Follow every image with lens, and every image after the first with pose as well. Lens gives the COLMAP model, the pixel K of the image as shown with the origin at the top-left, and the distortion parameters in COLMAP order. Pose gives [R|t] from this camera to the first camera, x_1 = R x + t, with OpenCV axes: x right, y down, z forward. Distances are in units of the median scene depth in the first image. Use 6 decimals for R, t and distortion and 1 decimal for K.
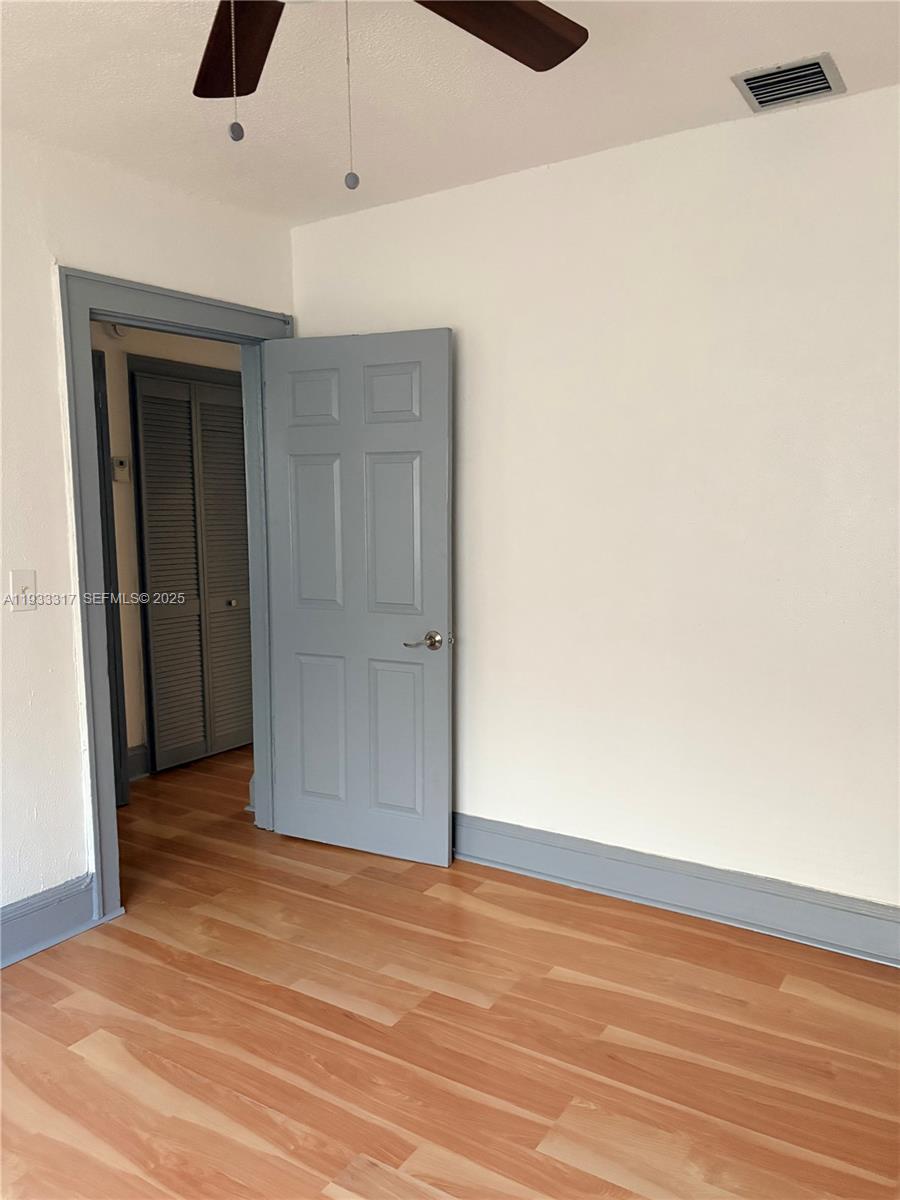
lens RADIAL K [[911.6, 0, 453.4], [0, 911.6, 606.7], [0, 0, 1]] dist [0.048423, -0.050534]
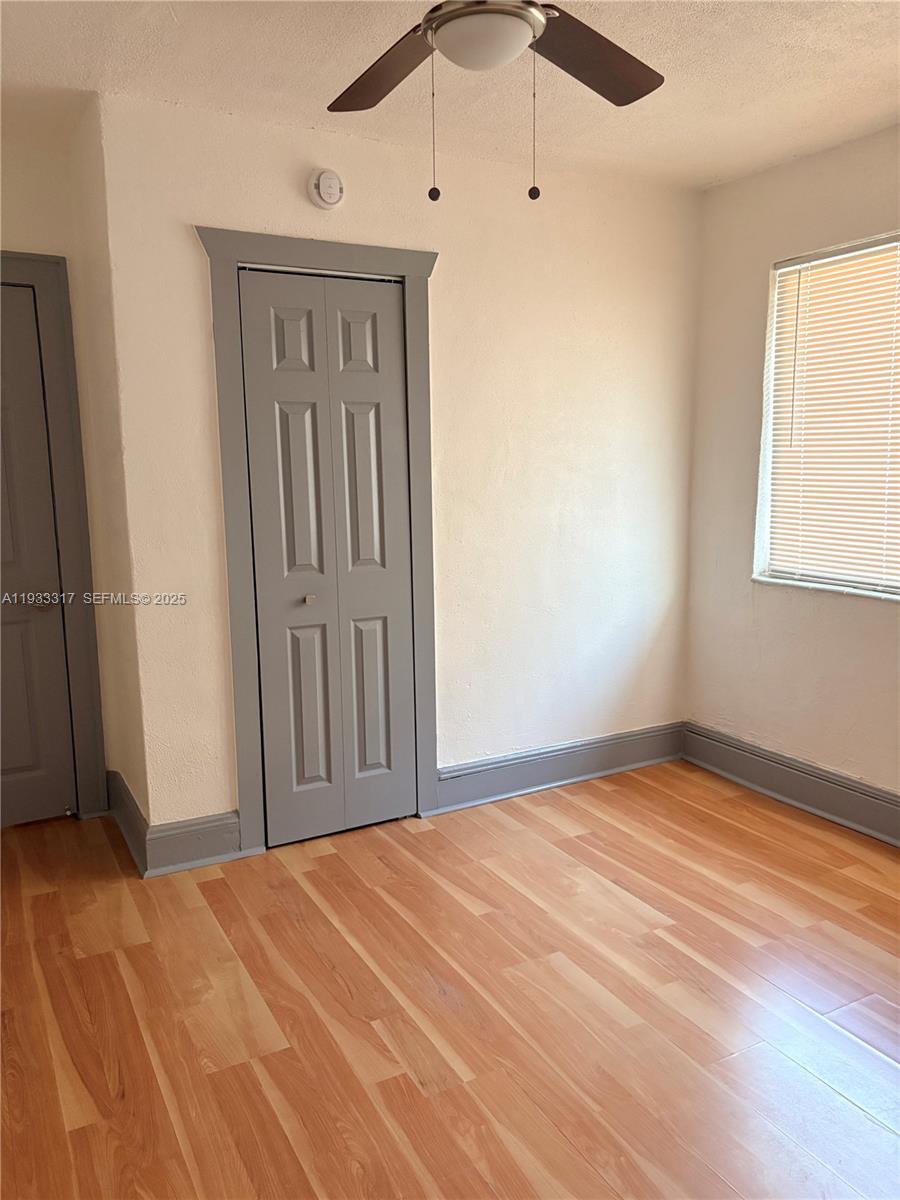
lens RADIAL K [[911.6, 0, 455.1], [0, 911.6, 591.8], [0, 0, 1]] dist [0.048423, -0.050534]
pose [[-0.878898, -0.047165, 0.474672, -0.565009], [0.082140, 0.965271, 0.248002, -0.192531], [-0.469884, 0.256959, -0.844501, 1.636651]]
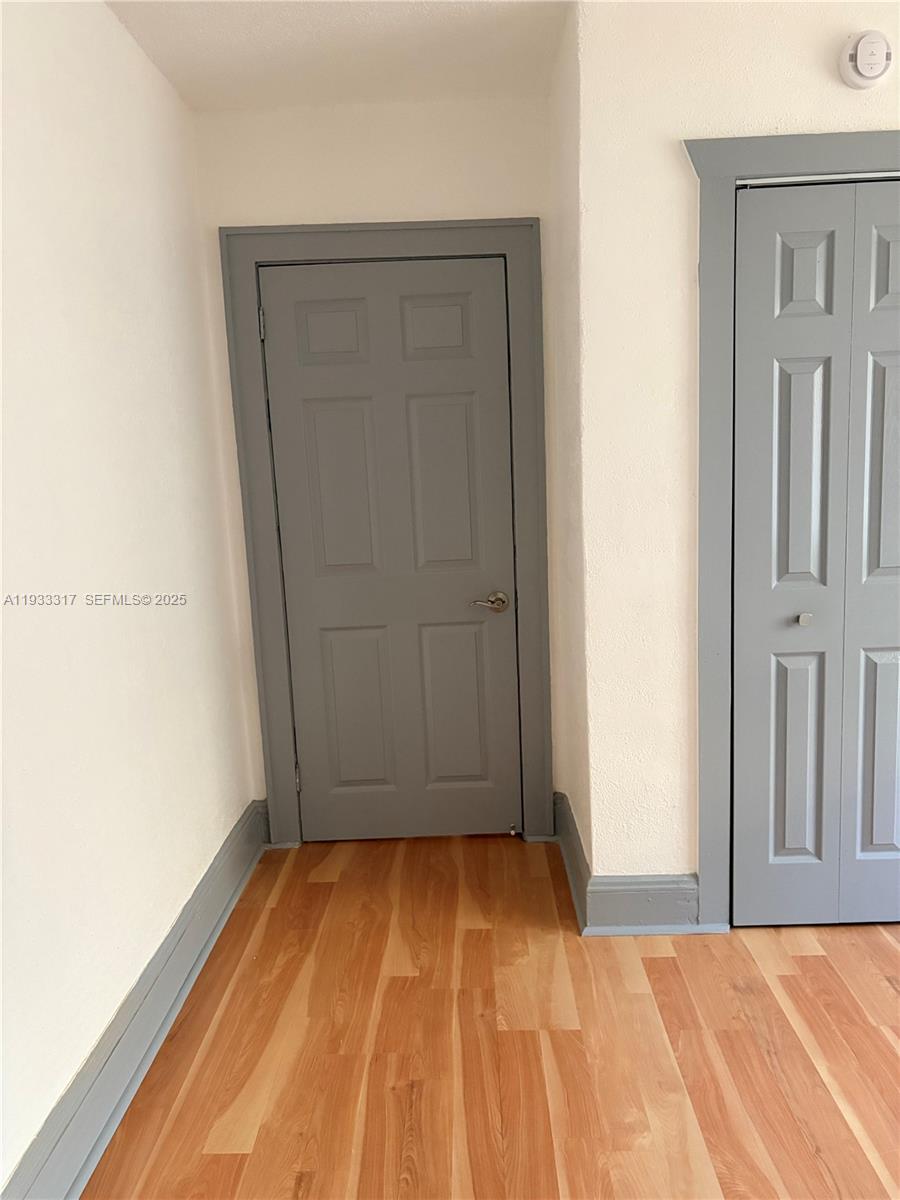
lens RADIAL K [[911.6, 0, 454.8], [0, 911.6, 608.2], [0, 0, 1]] dist [0.048423, -0.050534]
pose [[-0.531543, -0.104886, 0.840512, -0.358426], [0.150612, 0.964787, 0.215642, -0.151824], [-0.833533, 0.241214, -0.497029, 1.400374]]
